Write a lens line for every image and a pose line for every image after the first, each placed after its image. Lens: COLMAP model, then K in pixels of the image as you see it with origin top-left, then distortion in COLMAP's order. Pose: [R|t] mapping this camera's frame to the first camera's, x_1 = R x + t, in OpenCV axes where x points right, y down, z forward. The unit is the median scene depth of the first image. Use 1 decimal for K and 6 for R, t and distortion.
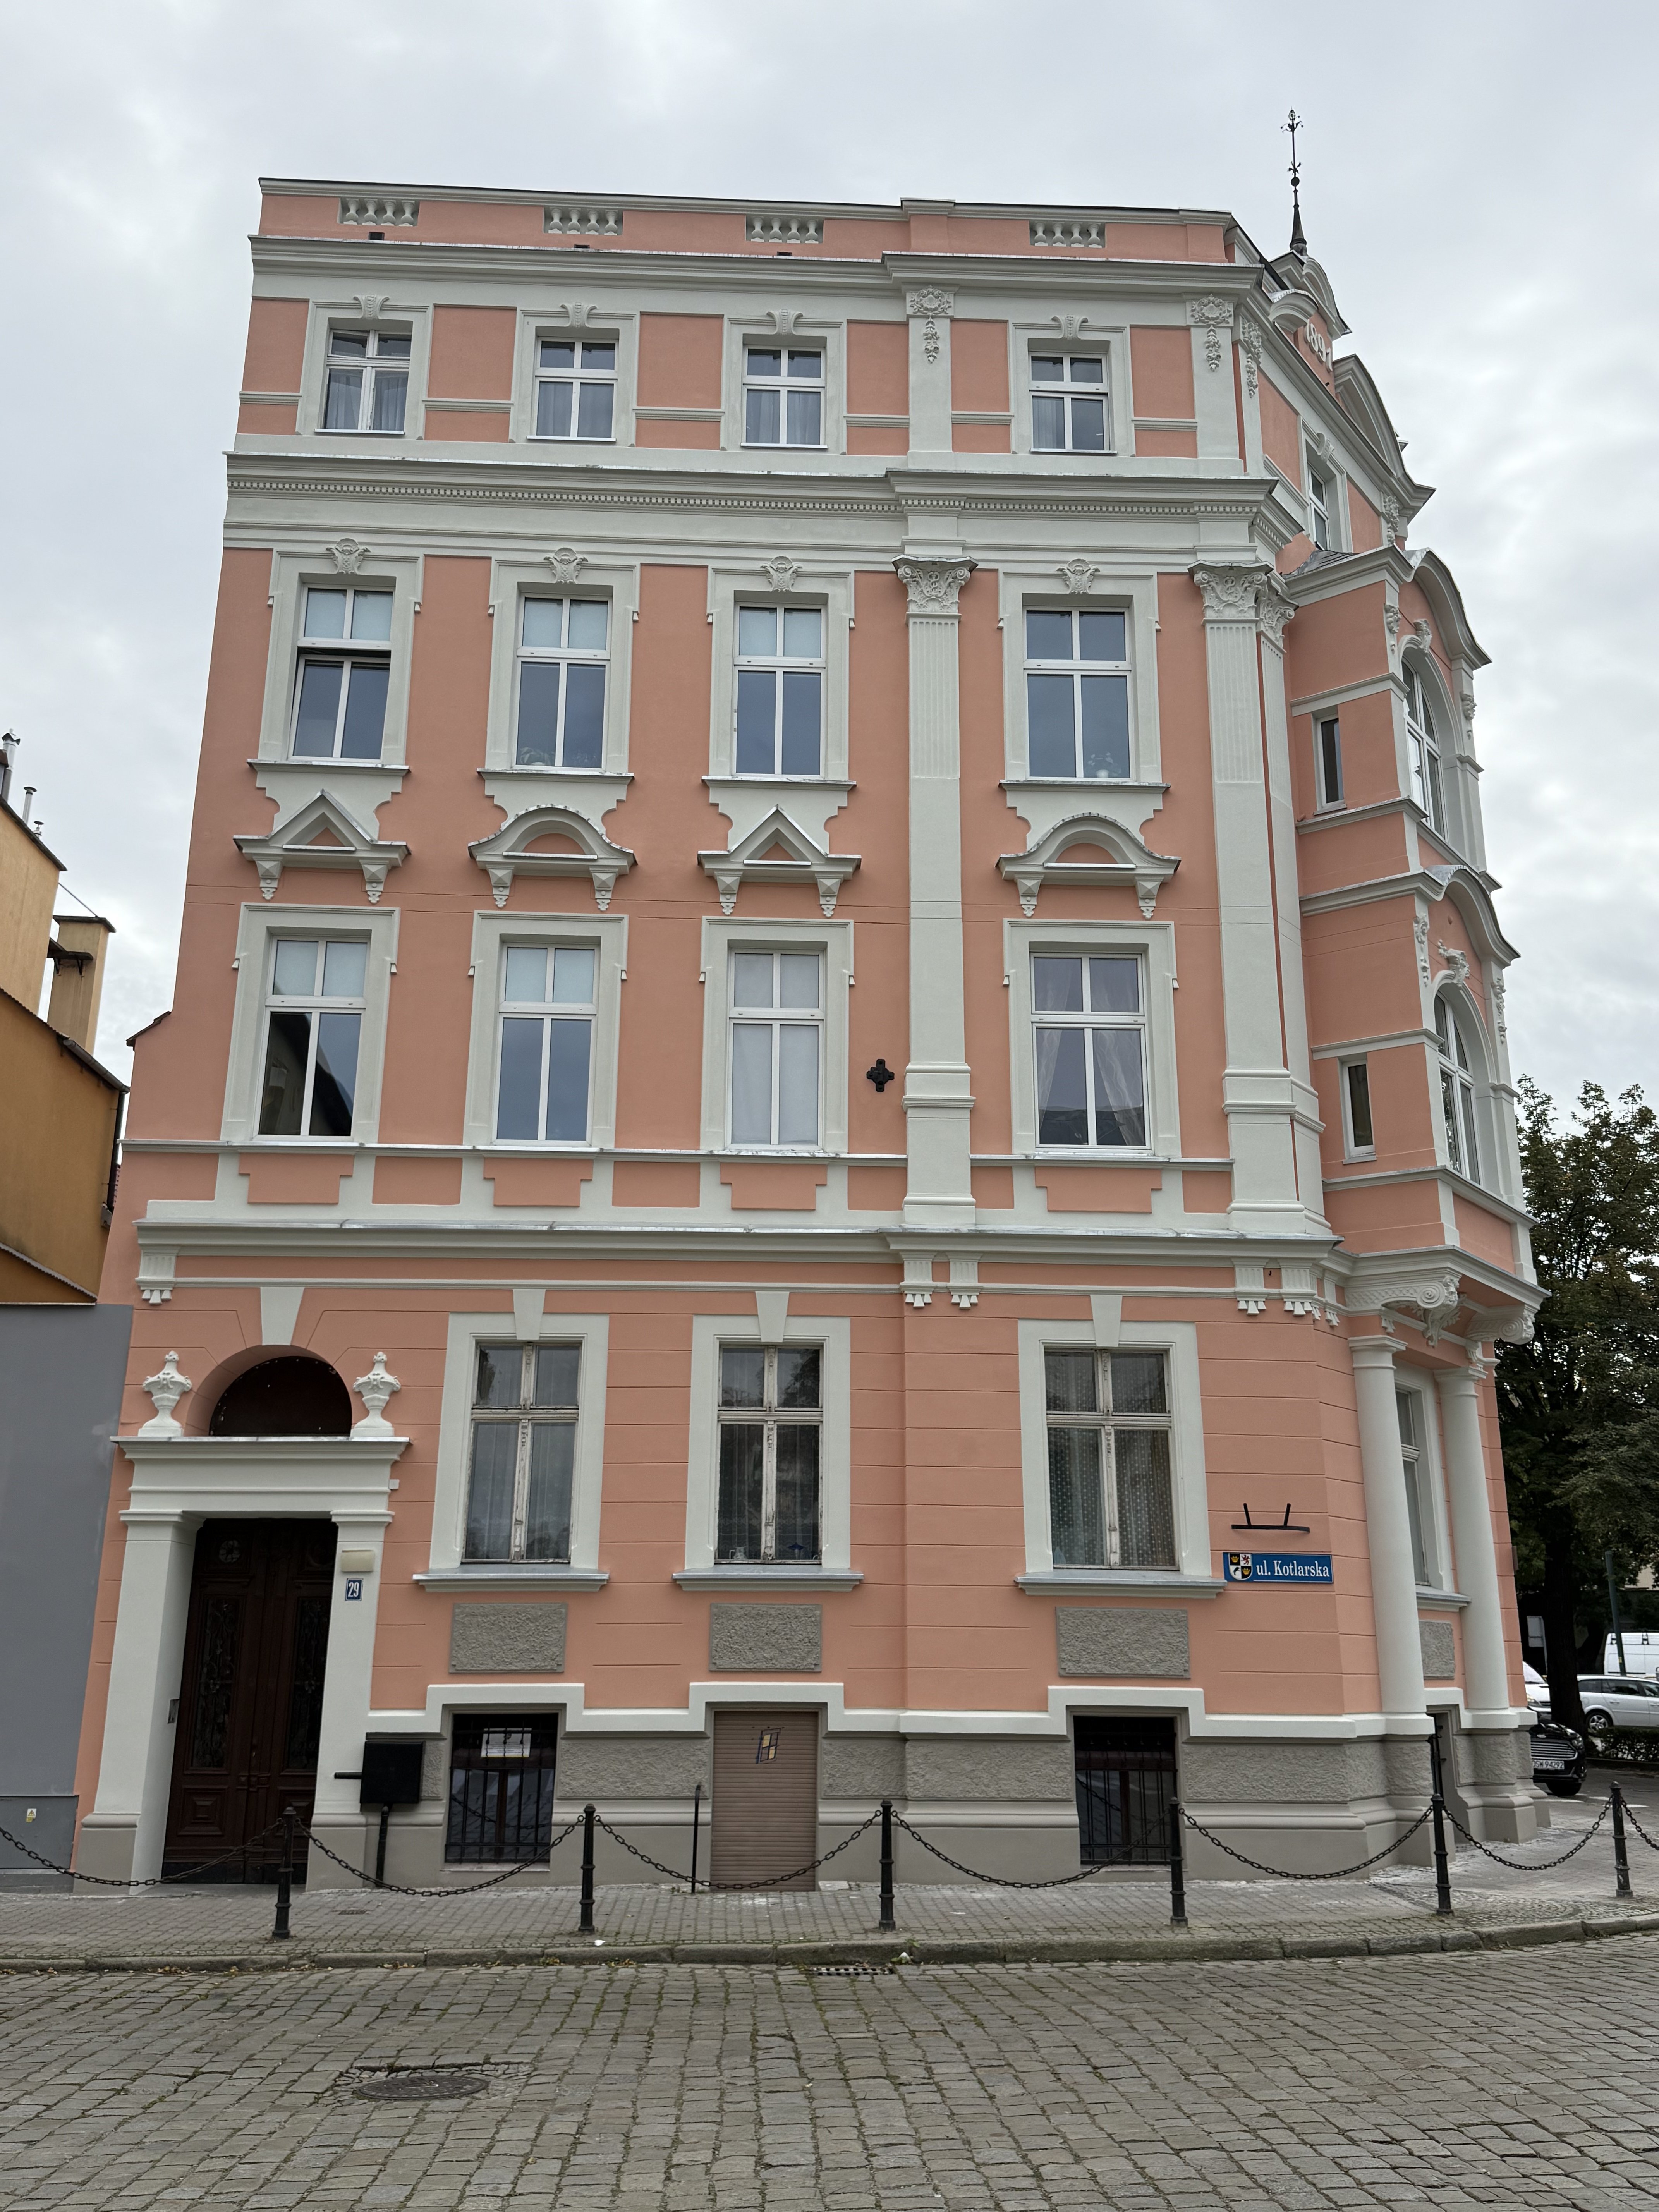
lens RADIAL K [[1781.3, 0, 826.7], [0, 1781.3, 1119.5], [0, 0, 1]] dist [0.146245, -0.246250]
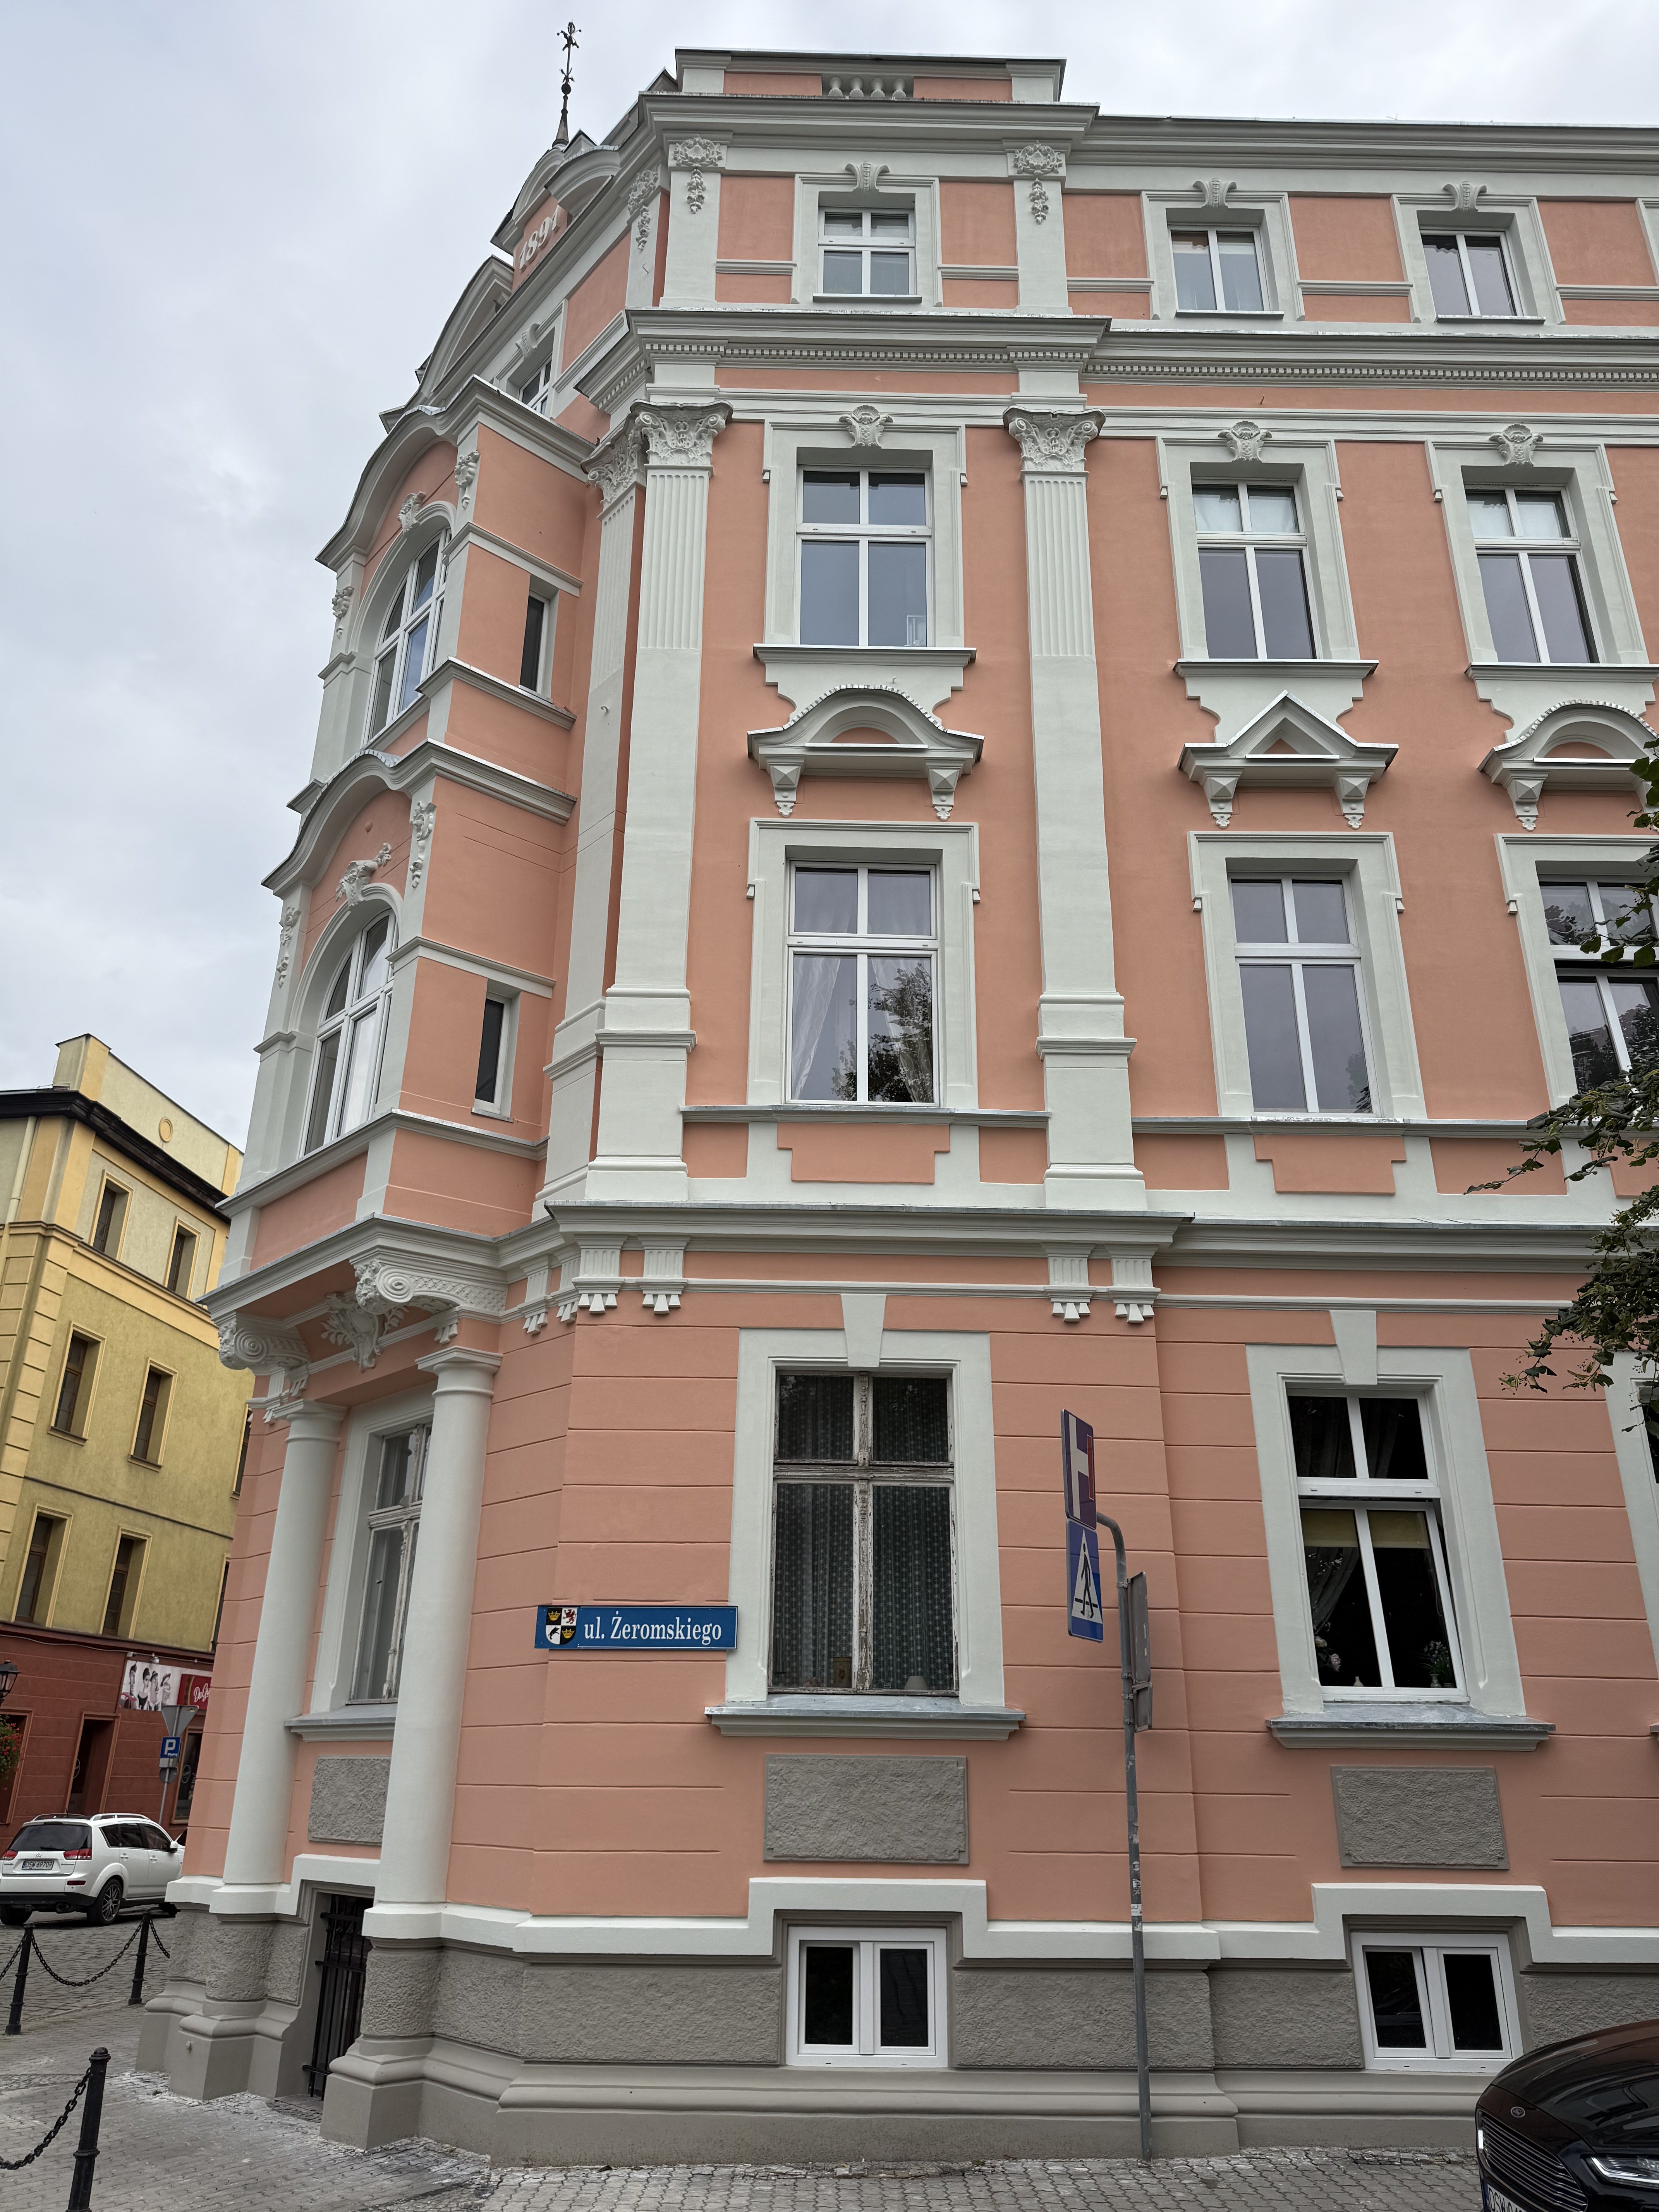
lens RADIAL K [[1548.7, 0, 824.2], [0, 1548.7, 1116.4], [0, 0, 1]] dist [0.053763, -0.068251]
pose [[-0.160843, -0.392821, -0.905440, 1.023985], [0.271269, 0.864459, -0.423230, 0.395637], [0.948969, -0.313691, -0.032483, 1.369756]]
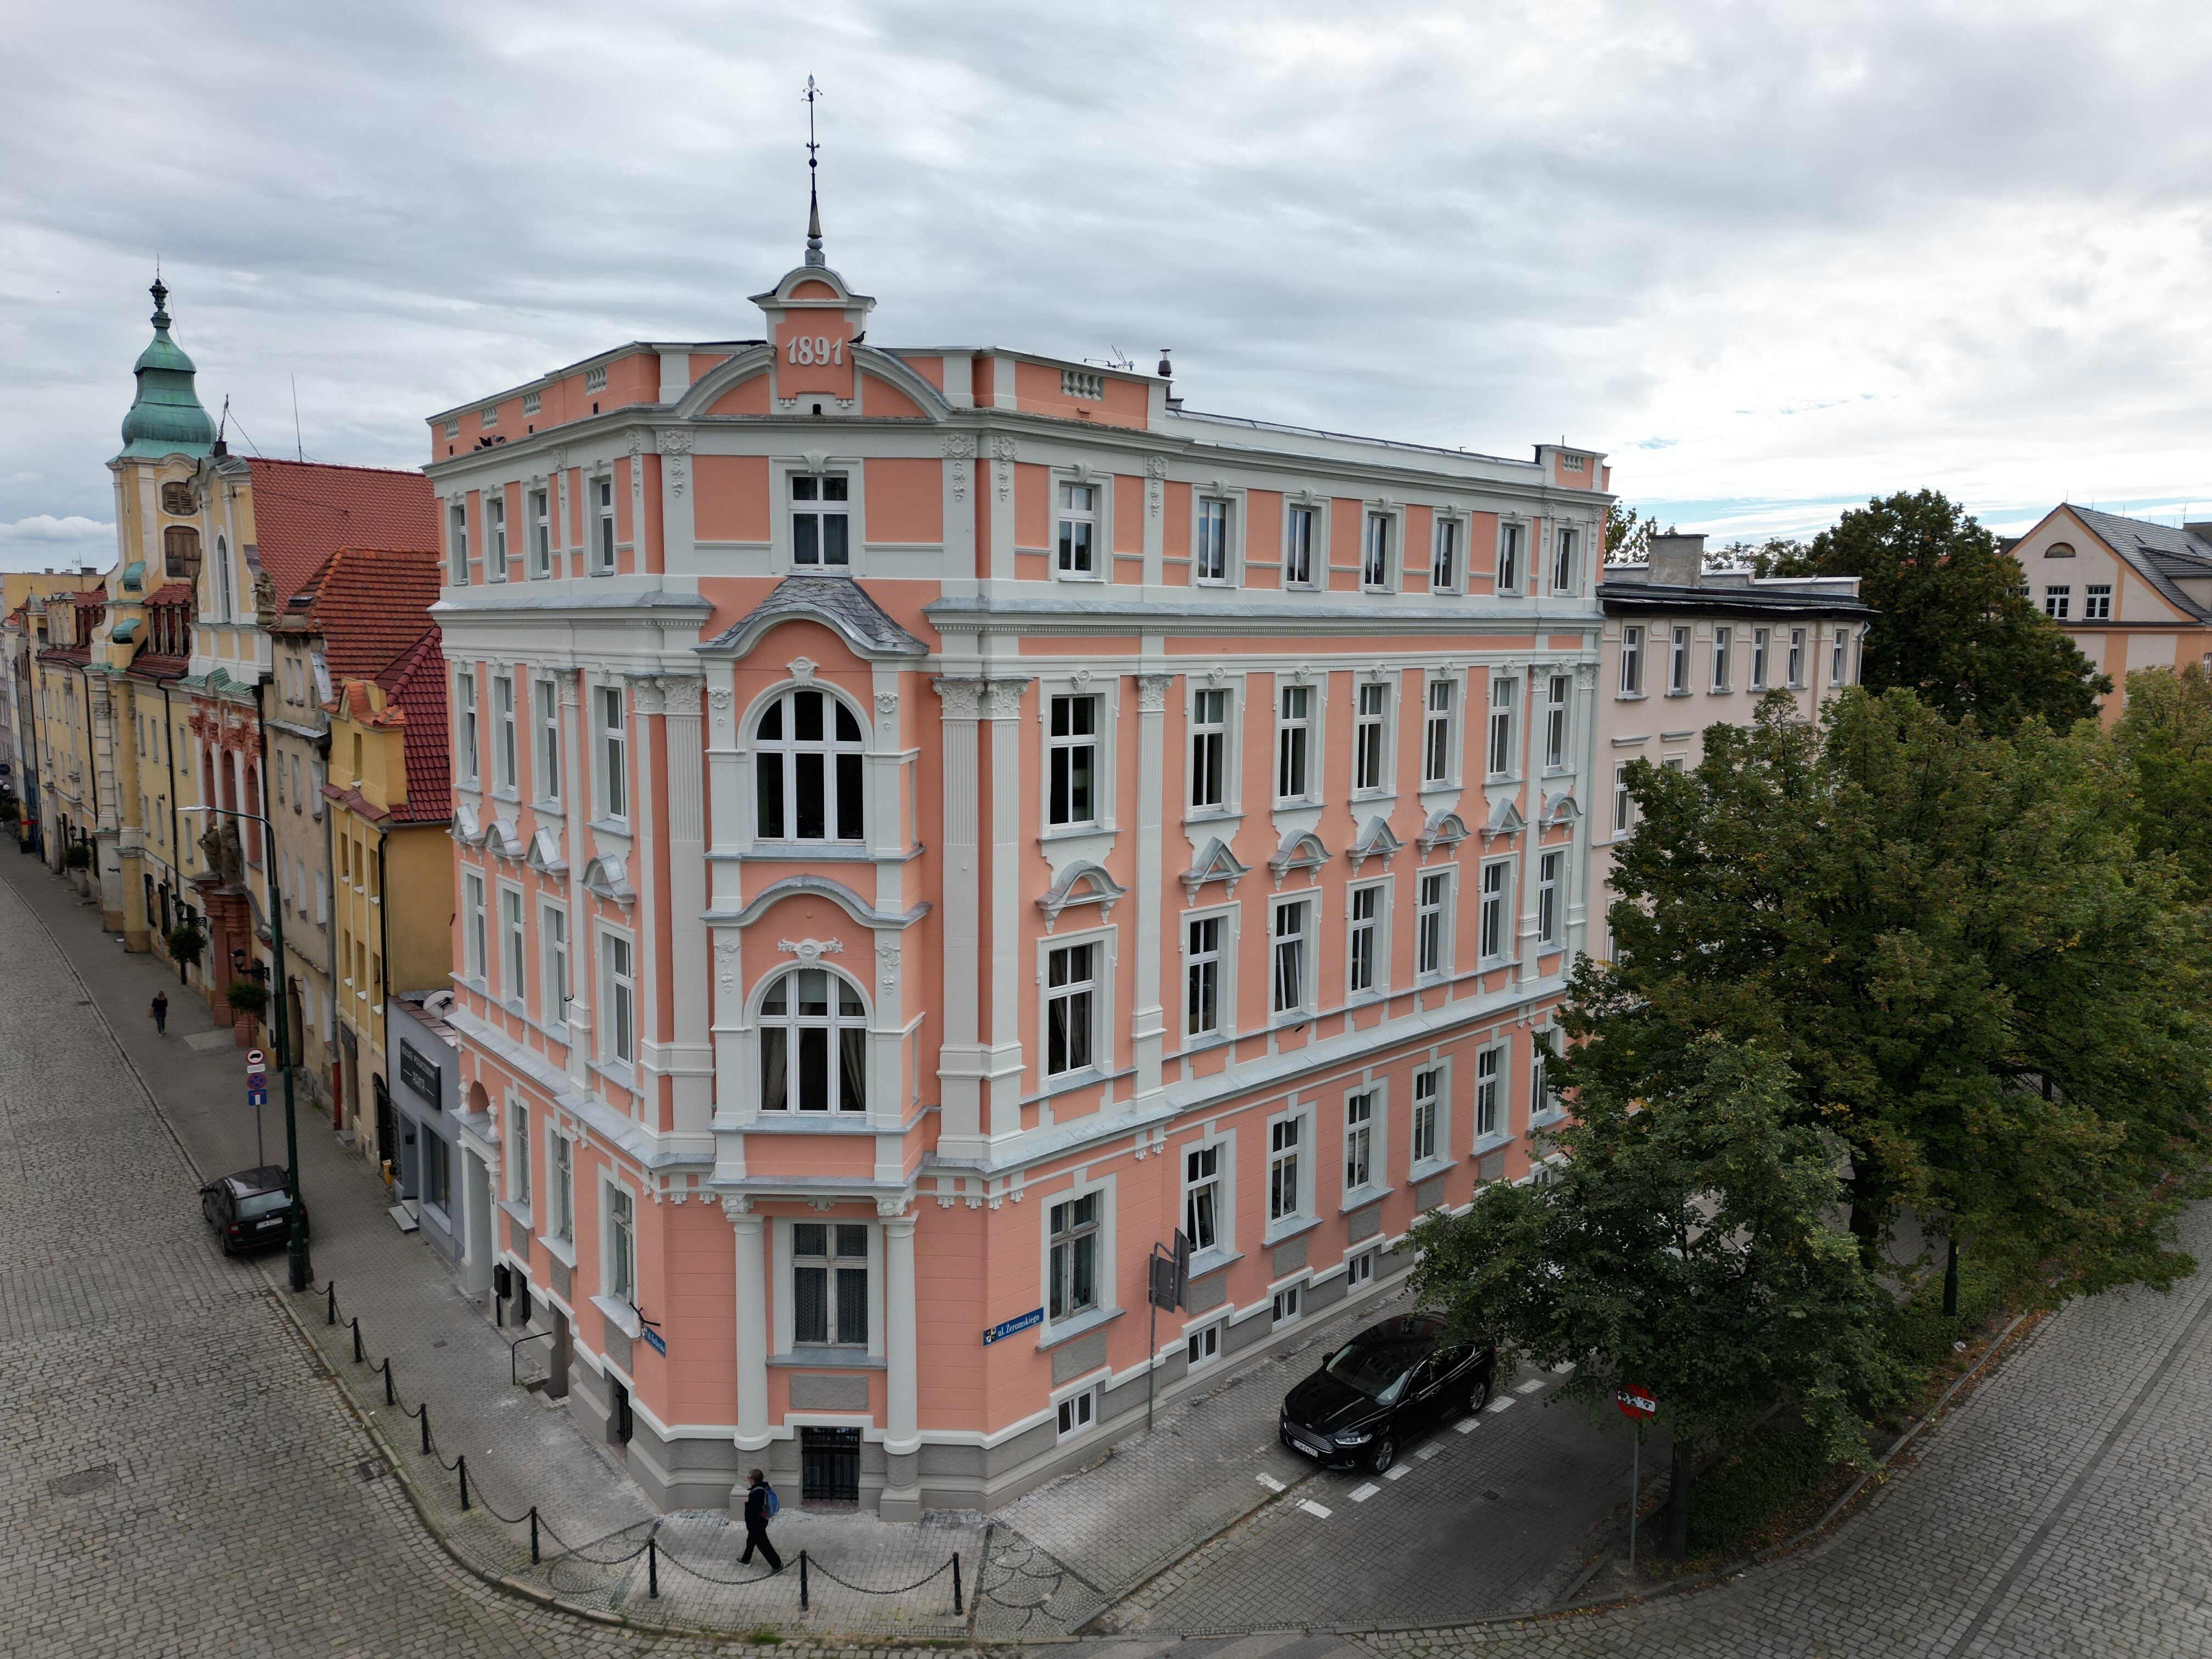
lens RADIAL K [[1542.7, 0, 1111.8], [0, 1542.7, 824.5], [0, 0, 1]] dist [0.091788, -0.091500]
pose [[0.579295, 0.099928, -0.808970, 1.609283], [0.228177, 0.932898, 0.278632, -0.508792], [0.782530, -0.345998, 0.517622, 0.717987]]
